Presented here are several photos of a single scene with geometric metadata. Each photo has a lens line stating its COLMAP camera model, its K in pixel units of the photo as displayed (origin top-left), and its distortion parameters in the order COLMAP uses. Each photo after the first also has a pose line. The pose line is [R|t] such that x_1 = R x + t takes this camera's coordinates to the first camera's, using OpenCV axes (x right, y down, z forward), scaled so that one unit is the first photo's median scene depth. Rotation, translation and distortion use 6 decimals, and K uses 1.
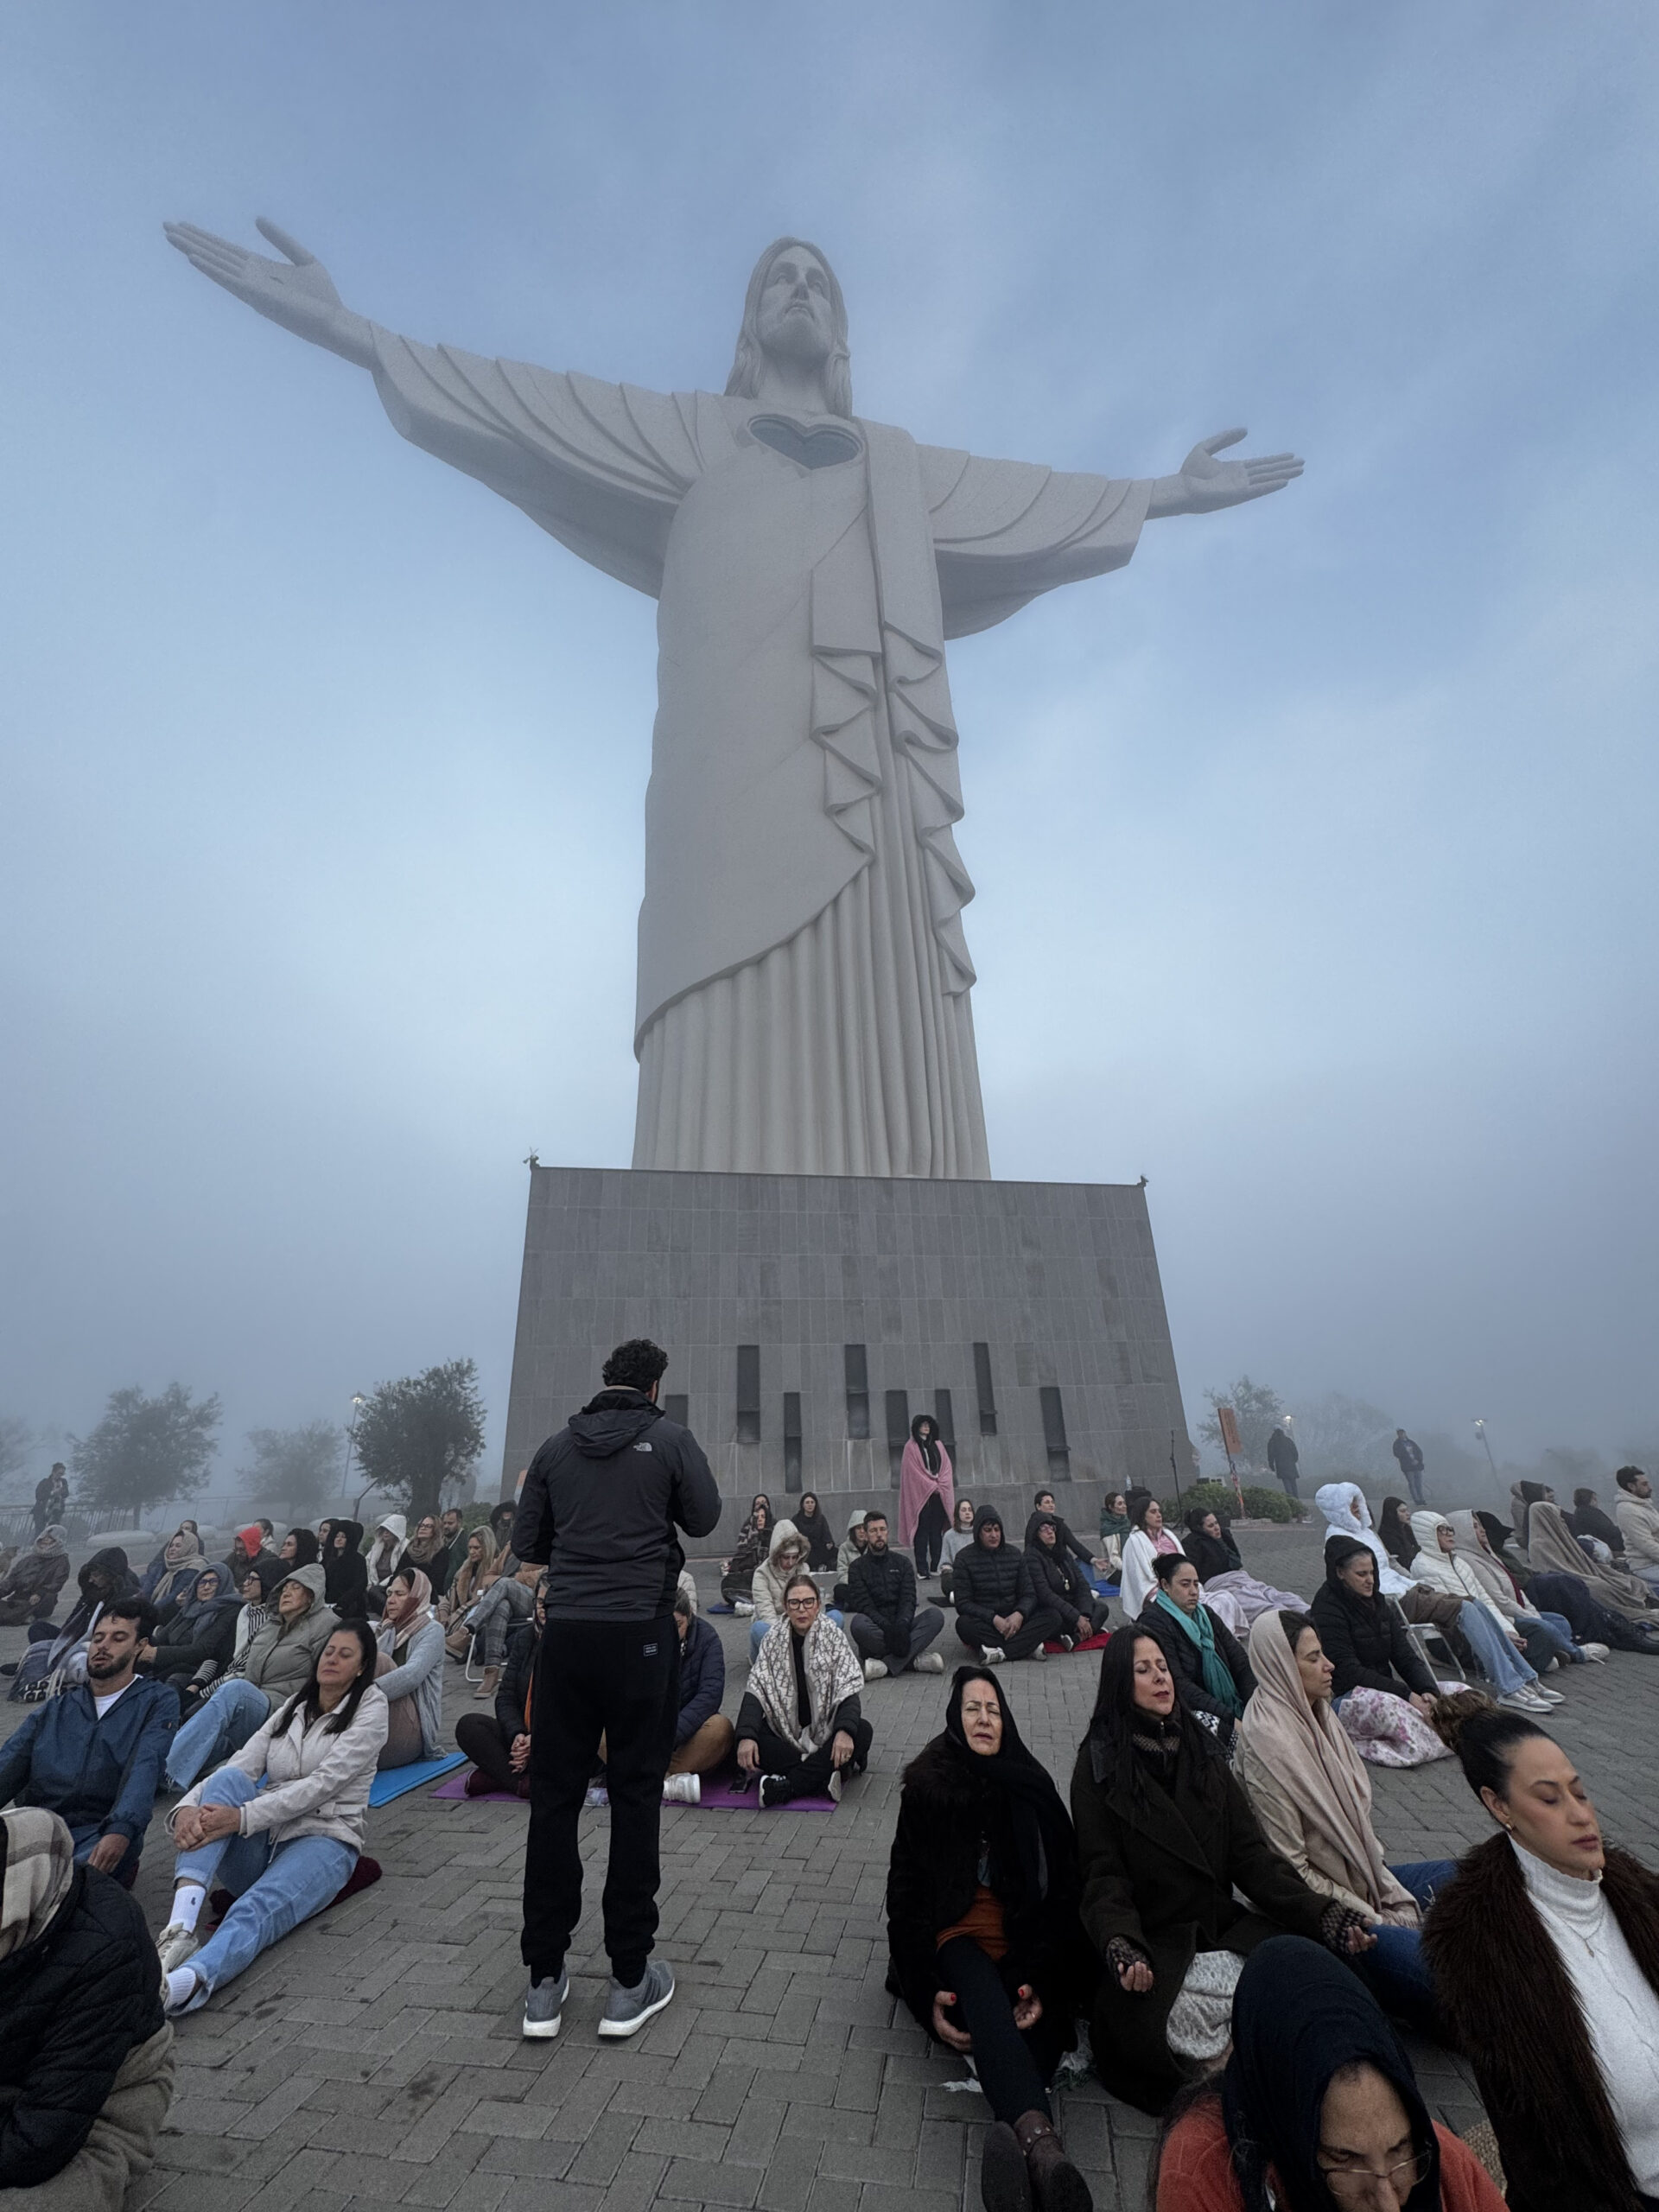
lens RADIAL K [[877.8, 0, 829.9], [0, 877.8, 1104.8], [0, 0, 1]] dist [-0.001305, 0.000741]
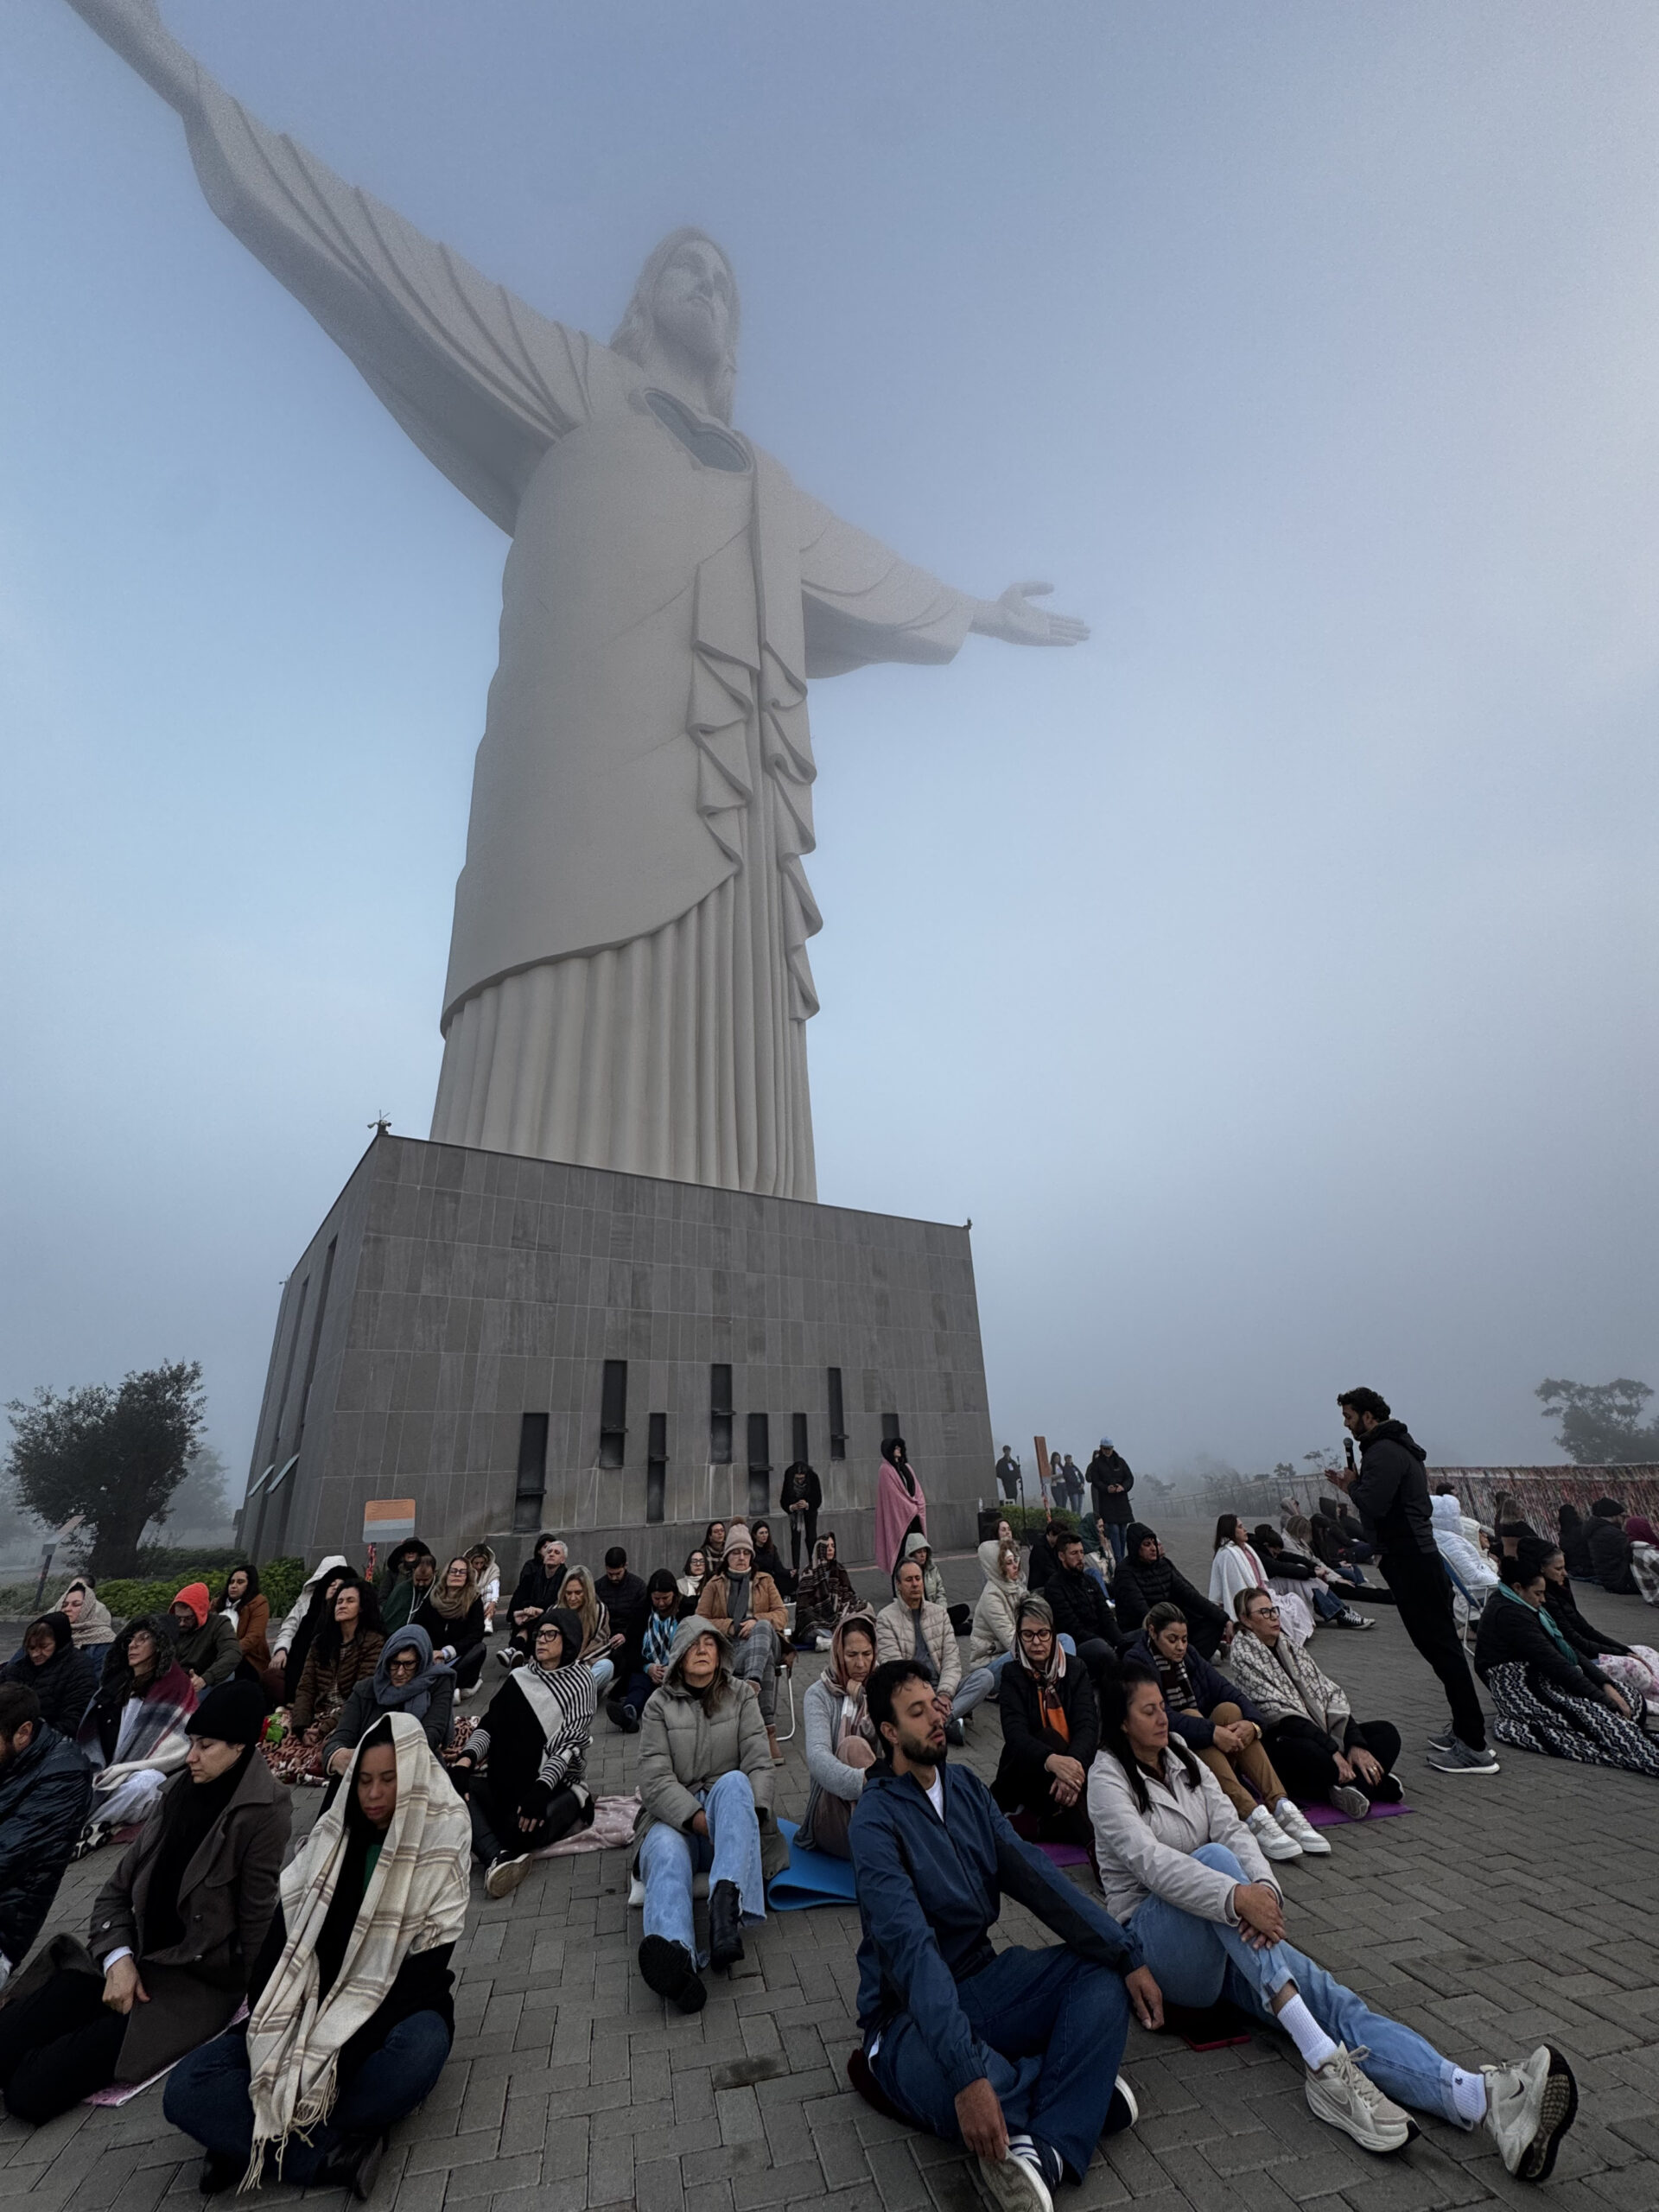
lens RADIAL K [[877.8, 0, 829.9], [0, 877.8, 1104.8], [0, 0, 1]] dist [-0.001305, 0.000741]
pose [[0.917943, 0.150489, 0.367061, -0.201969], [-0.139985, 0.988611, -0.055242, 0.023190], [-0.371194, -0.000674, 0.928555, 0.051979]]
